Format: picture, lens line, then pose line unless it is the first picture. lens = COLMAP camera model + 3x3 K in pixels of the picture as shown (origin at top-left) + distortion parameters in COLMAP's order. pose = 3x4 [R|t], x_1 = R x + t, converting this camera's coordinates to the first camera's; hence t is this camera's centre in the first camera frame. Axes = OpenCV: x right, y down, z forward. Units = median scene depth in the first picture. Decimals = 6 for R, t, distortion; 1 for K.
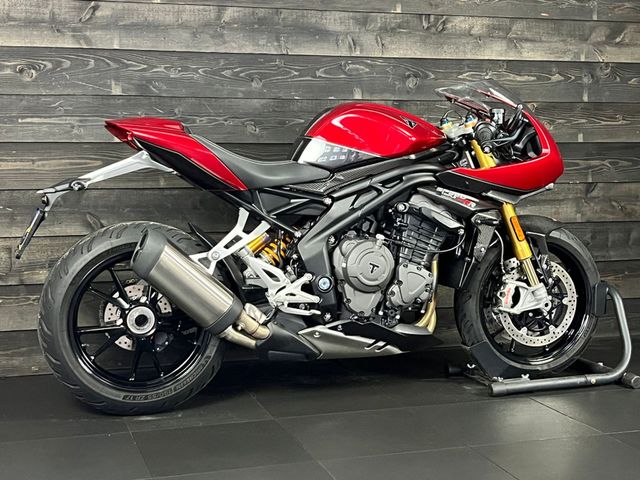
lens RADIAL K [[956.3, 0, 314.9], [0, 956.3, 242.3], [0, 0, 1]] dist [0.071453, 0.000000]
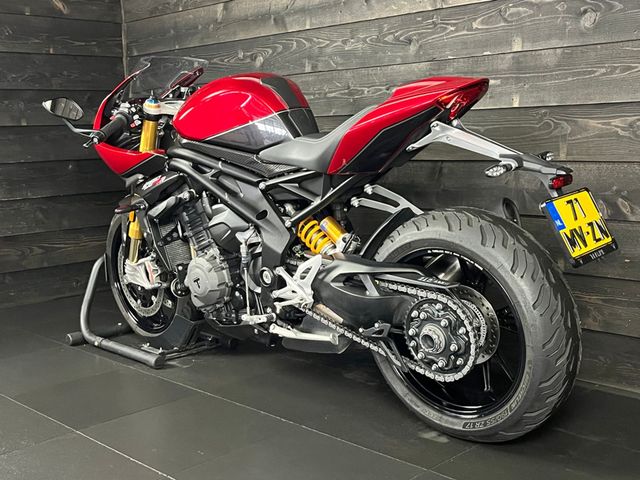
lens RADIAL K [[805.1, 0, 316.3], [0, 805.1, 242.8], [0, 0, 1]] dist [0.019479, 0.000000]
pose [[0.465131, 0.115861, -0.877627, 0.624348], [-0.050842, 0.993258, 0.104181, -0.058218], [0.883781, -0.003837, 0.467886, 0.591264]]
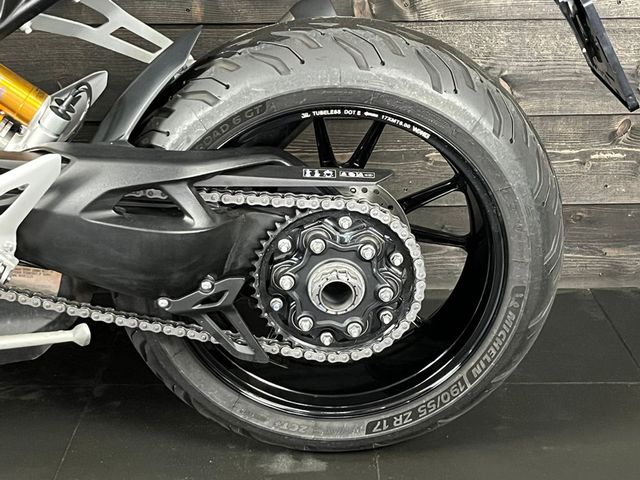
lens RADIAL K [[1166.1, 0, 314.4], [0, 1166.1, 244.6], [0, 0, 1]] dist [0.126605, 0.000000]
pose [[0.956306, 0.086401, -0.279309, 0.283648], [-0.018715, 0.971467, 0.236435, -0.049130], [0.291768, -0.220877, 0.930637, 0.543441]]
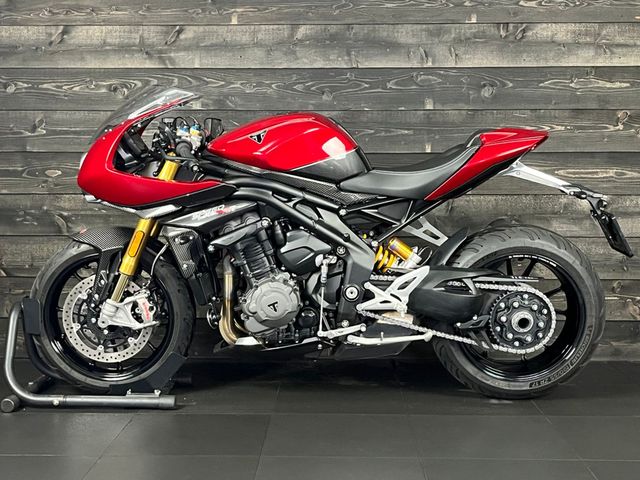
lens RADIAL K [[897.8, 0, 322.0], [0, 897.8, 237.9], [0, 0, 1]] dist [0.054361, 0.000000]
pose [[0.950474, 0.028264, -0.309516, 0.257736], [-0.031699, 0.999479, -0.006073, -0.004343], [0.309184, 0.015584, 0.950875, 0.066226]]
